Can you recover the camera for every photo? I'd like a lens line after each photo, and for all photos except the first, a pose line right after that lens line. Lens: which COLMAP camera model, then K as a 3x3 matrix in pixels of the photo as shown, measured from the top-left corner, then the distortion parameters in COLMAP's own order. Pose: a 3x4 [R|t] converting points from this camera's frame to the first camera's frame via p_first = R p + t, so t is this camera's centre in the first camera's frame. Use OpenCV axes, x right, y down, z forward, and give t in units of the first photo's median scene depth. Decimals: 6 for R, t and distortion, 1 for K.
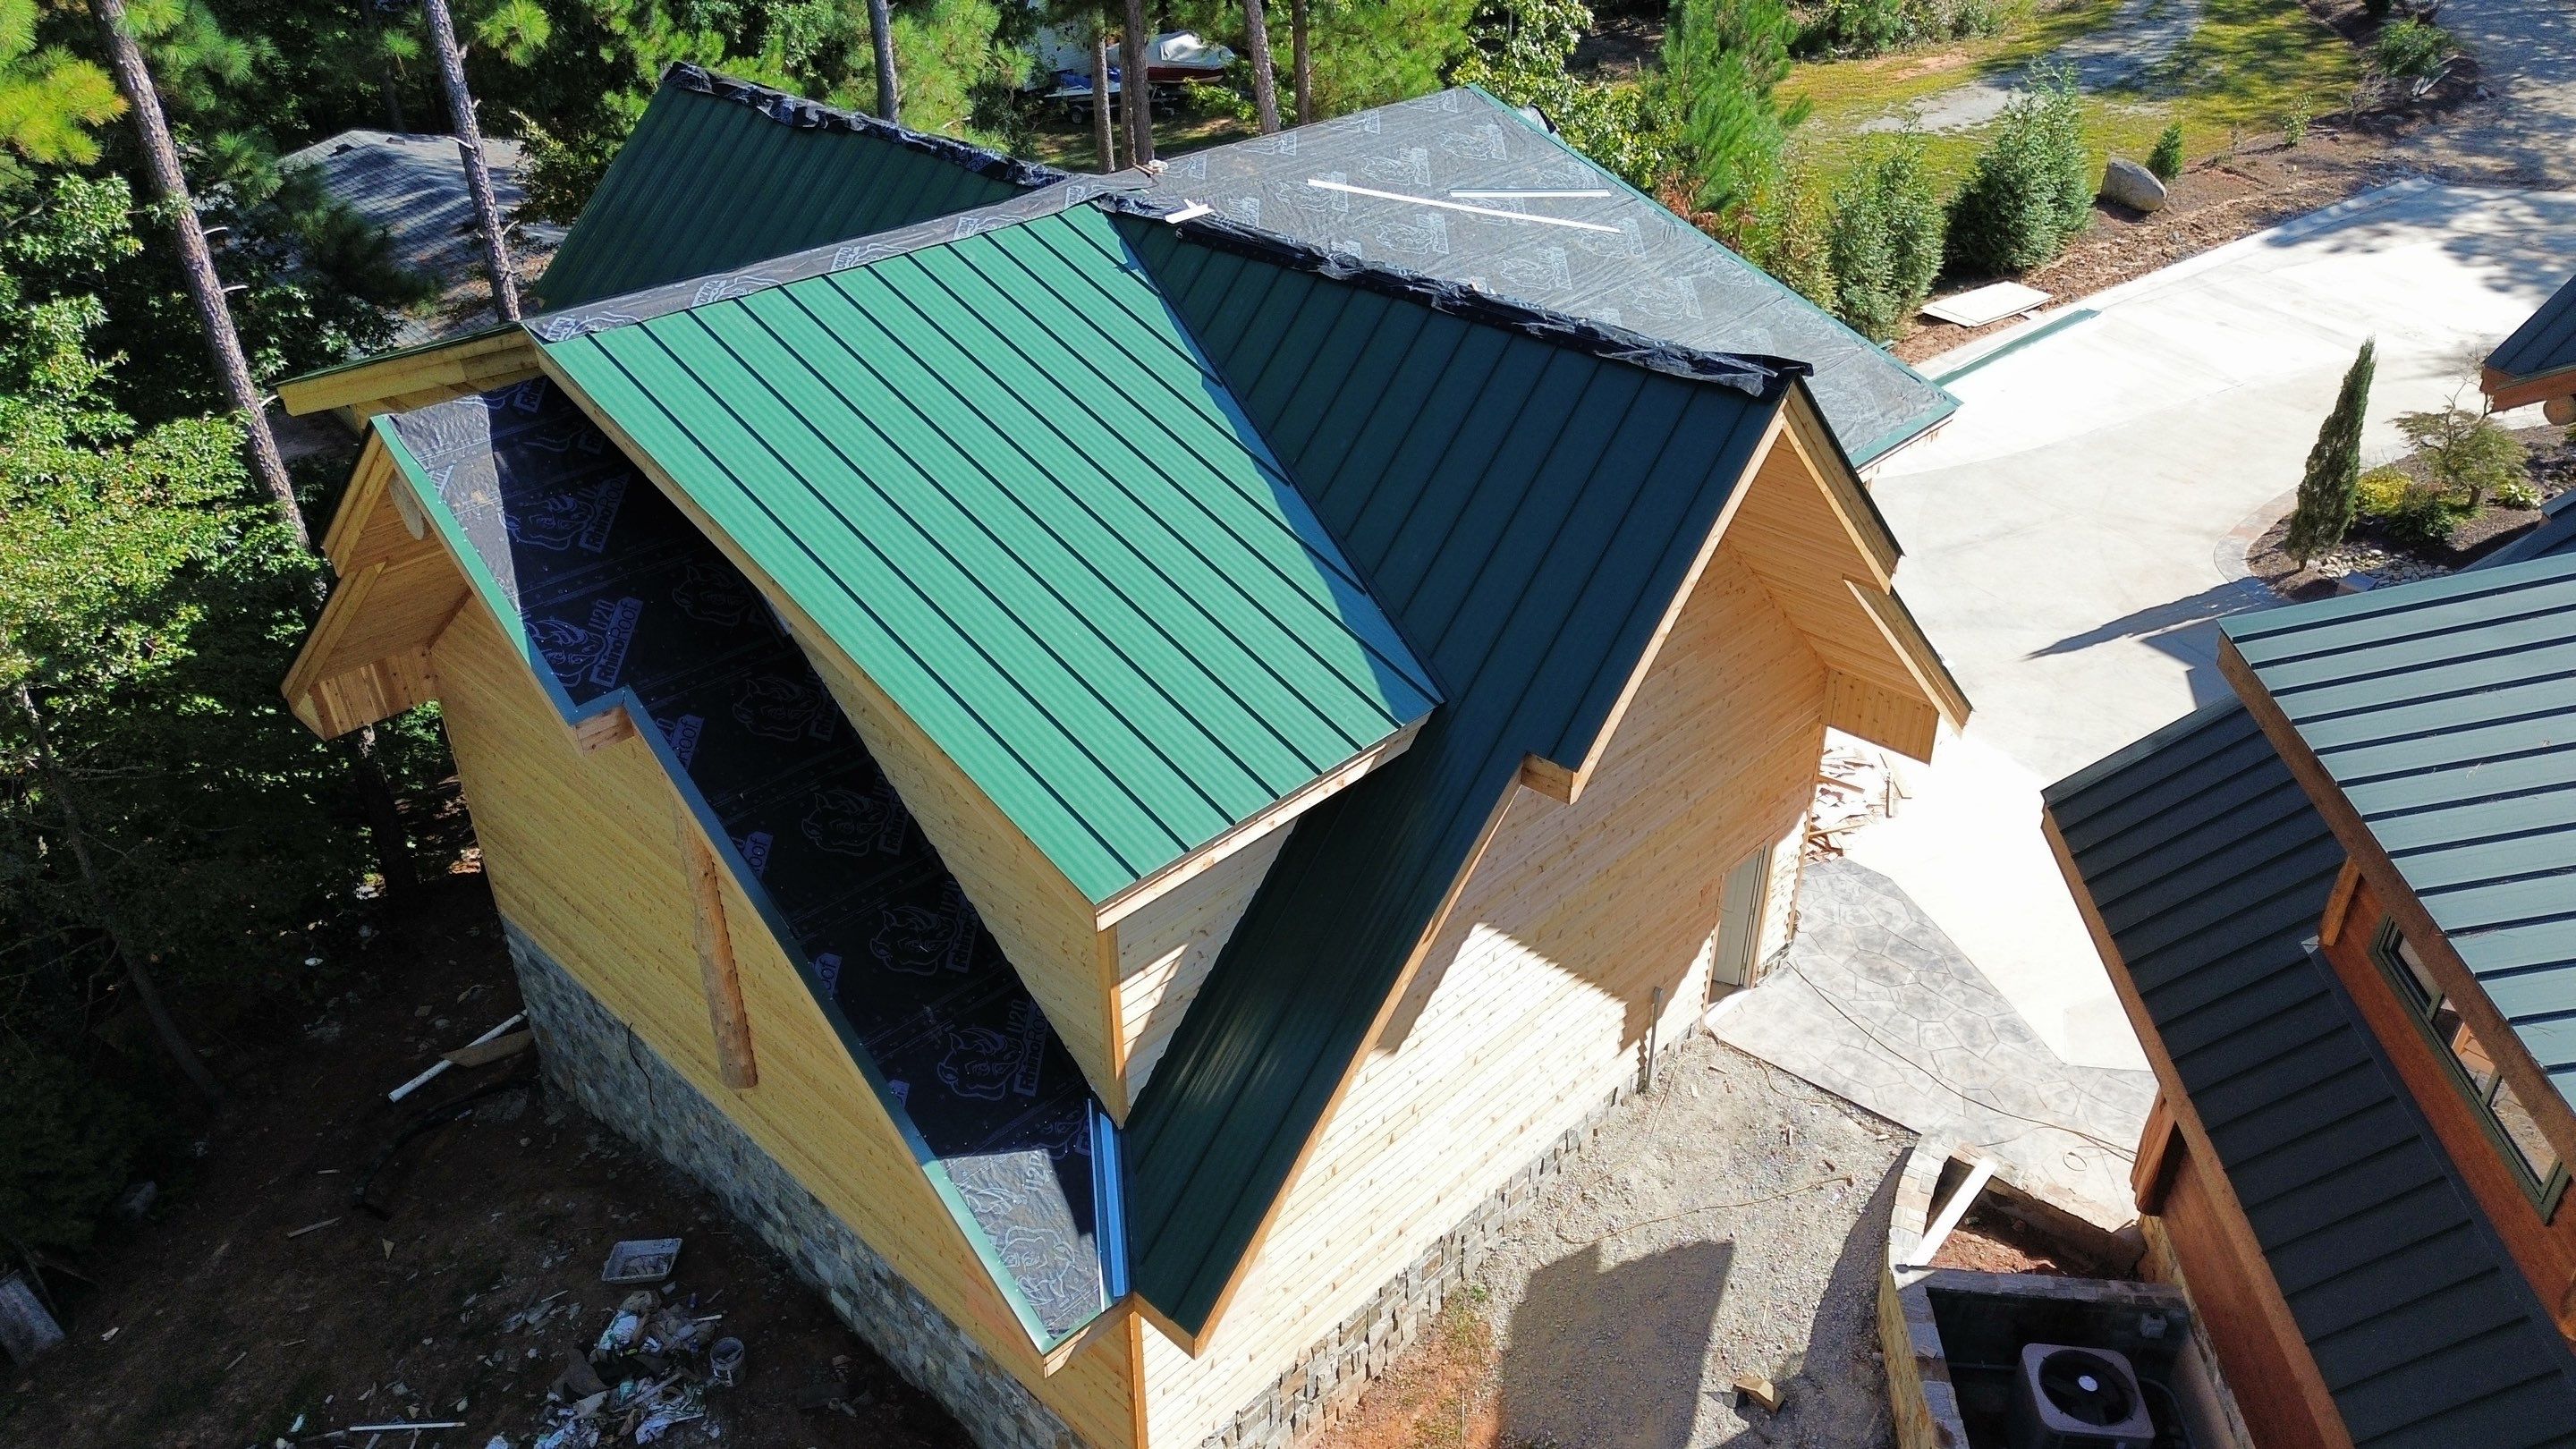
lens RADIAL K [[1874.1, 0, 1278.5], [0, 1874.1, 729.7], [0, 0, 1]] dist [0.060882, -0.033643]
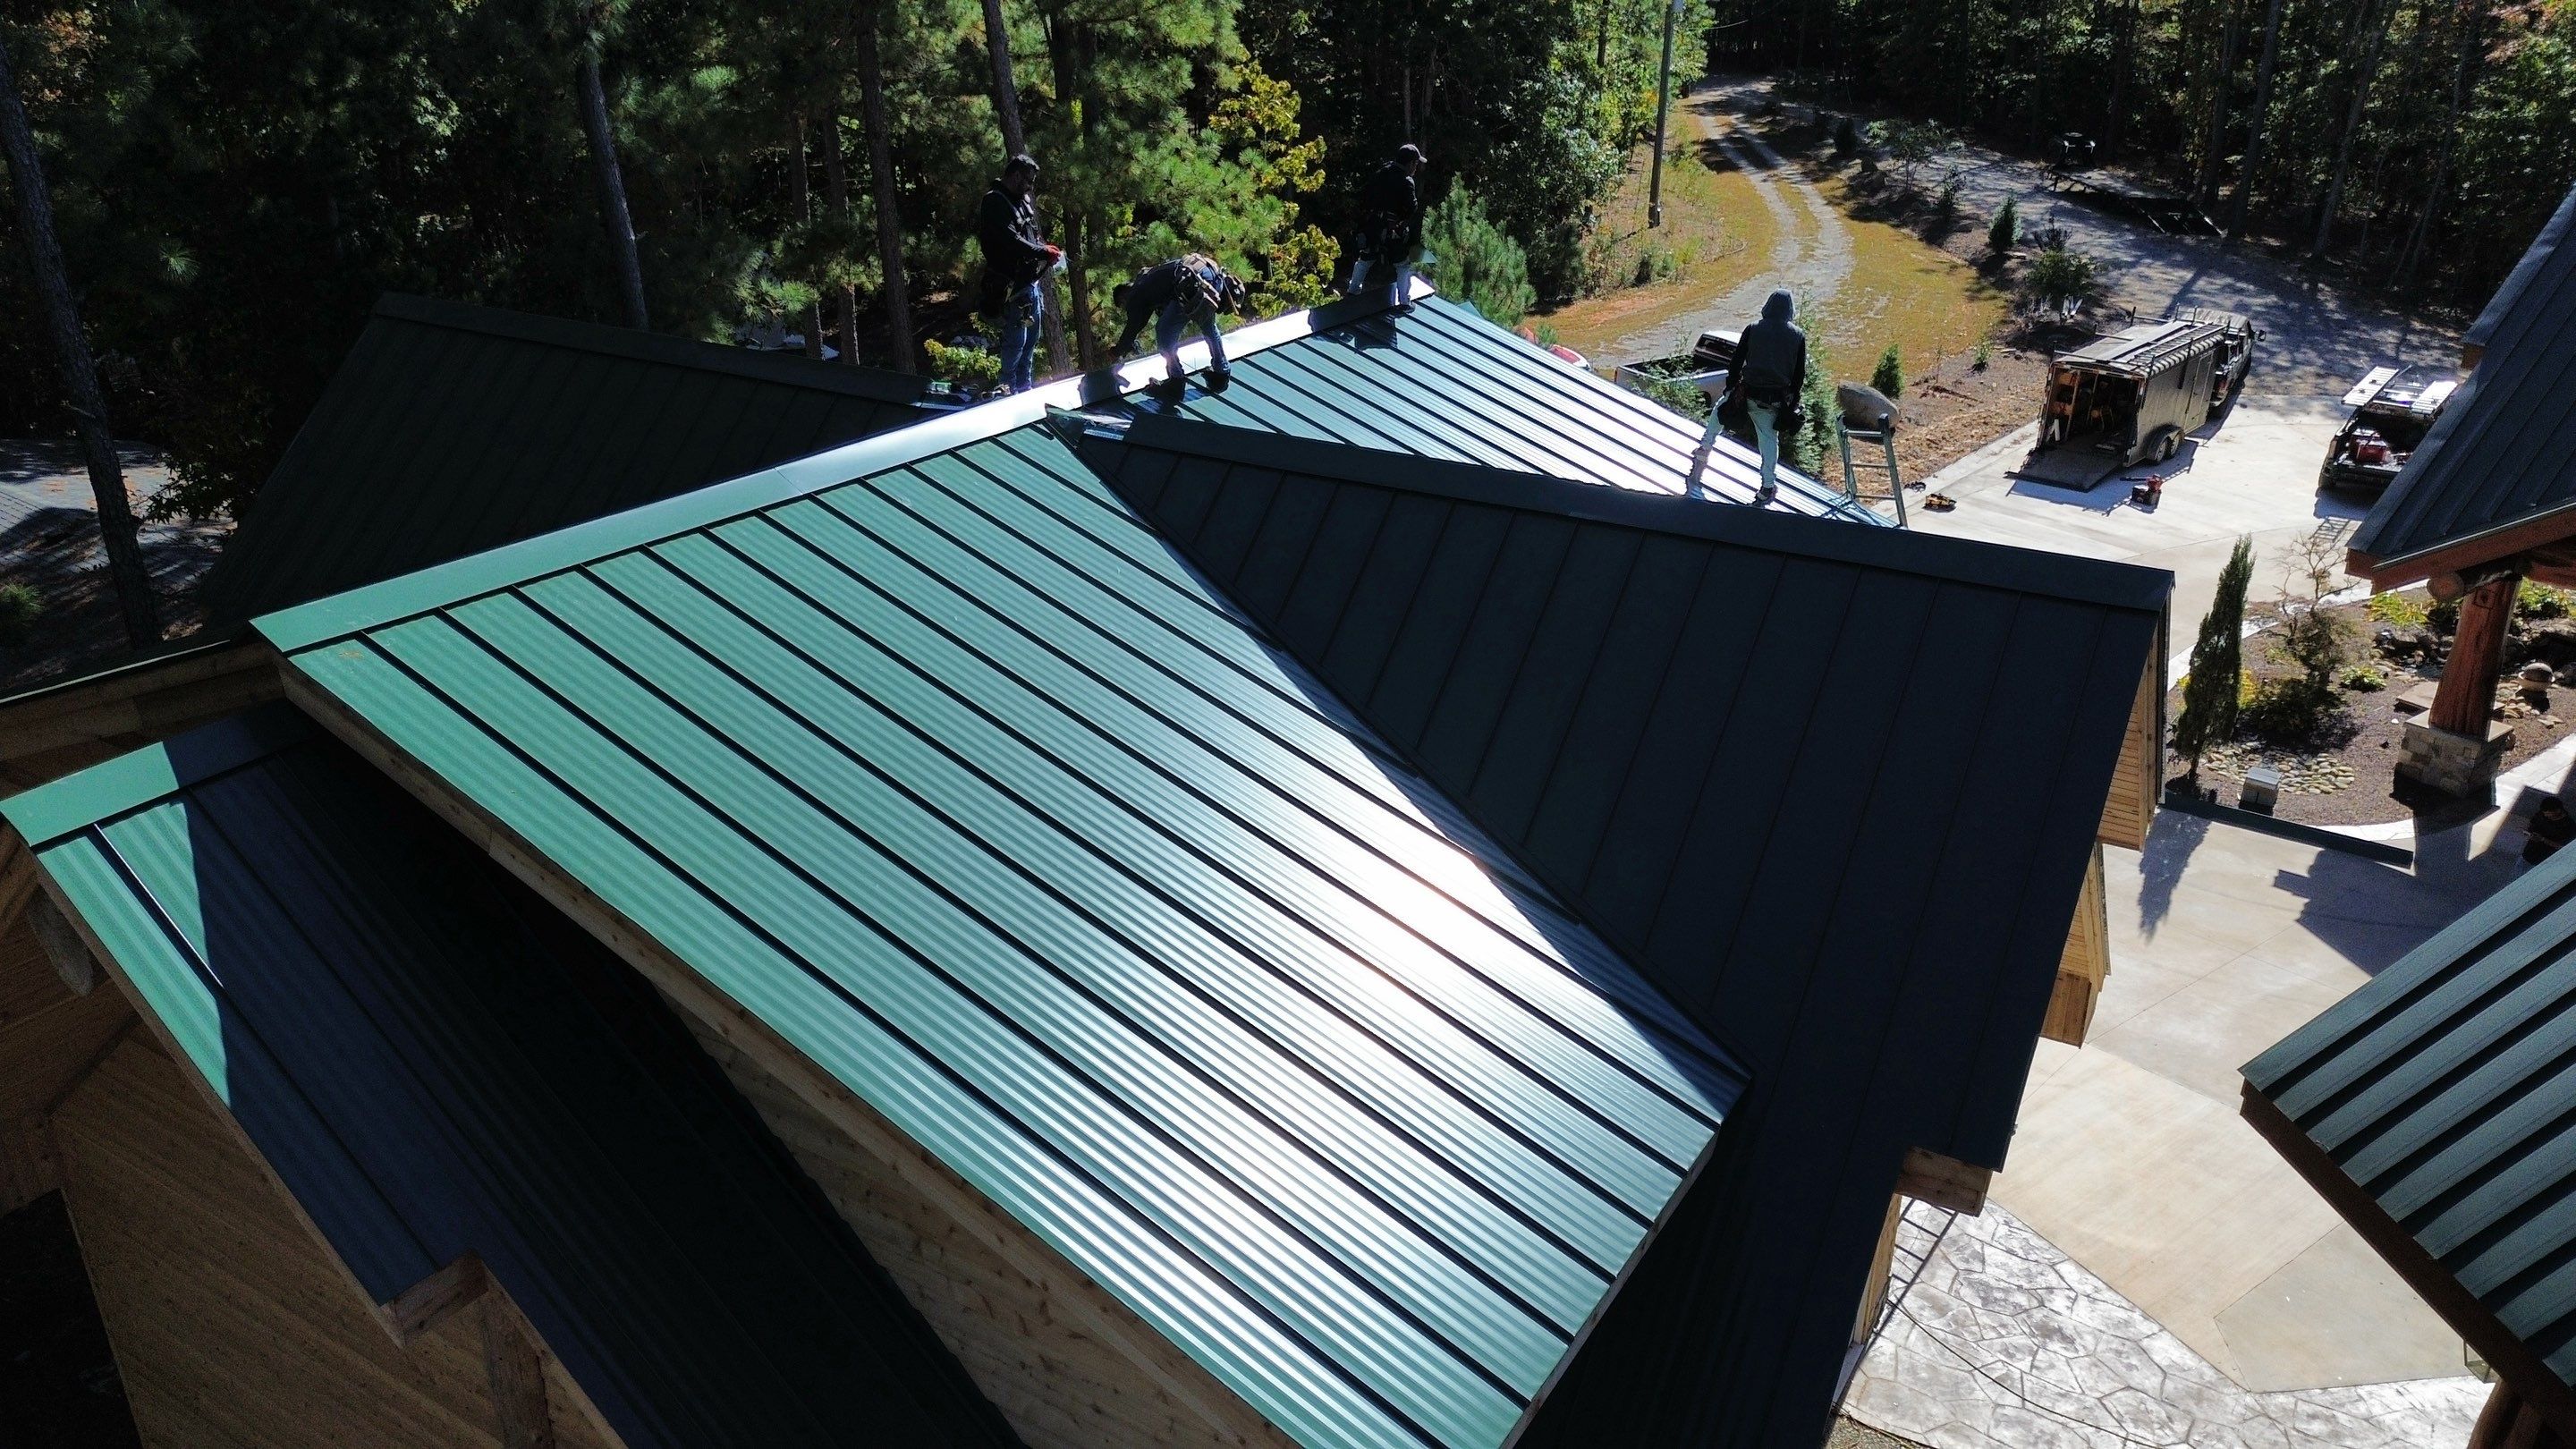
lens RADIAL K [[1874.1, 0, 1278.5], [0, 1874.1, 729.7], [0, 0, 1]] dist [0.060882, -0.033643]
pose [[0.980336, -0.080683, 0.180089, -0.141636], [0.104865, 0.986076, -0.129061, -0.051029], [-0.167169, 0.145408, 0.975147, 0.259114]]
